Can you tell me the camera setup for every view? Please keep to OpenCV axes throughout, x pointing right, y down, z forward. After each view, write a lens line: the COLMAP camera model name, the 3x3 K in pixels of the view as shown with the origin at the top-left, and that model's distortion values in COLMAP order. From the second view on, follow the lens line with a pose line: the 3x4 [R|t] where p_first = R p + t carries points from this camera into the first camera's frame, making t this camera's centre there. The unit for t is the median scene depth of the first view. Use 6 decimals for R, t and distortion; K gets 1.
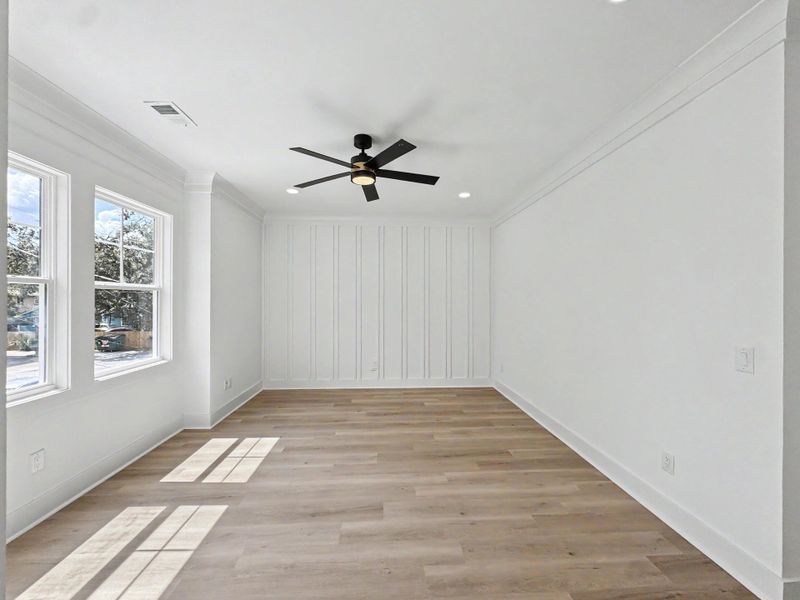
lens RADIAL K [[324.3, 0, 400.0], [0, 324.3, 300.0], [0, 0, 1]] dist [-0.000852, 0.000190]
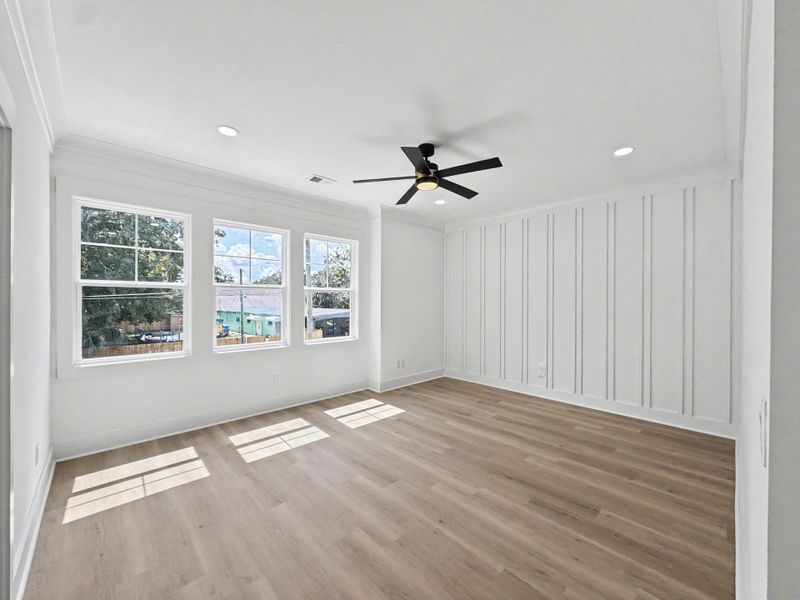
lens RADIAL K [[324.3, 0, 400.0], [0, 324.3, 300.0], [0, 0, 1]] dist [-0.000852, 0.000190]
pose [[0.643929, -0.002656, -0.765081, 0.562382], [-0.002357, 0.999982, -0.005455, 0.015535], [0.765082, 0.005316, 0.643911, 0.202514]]
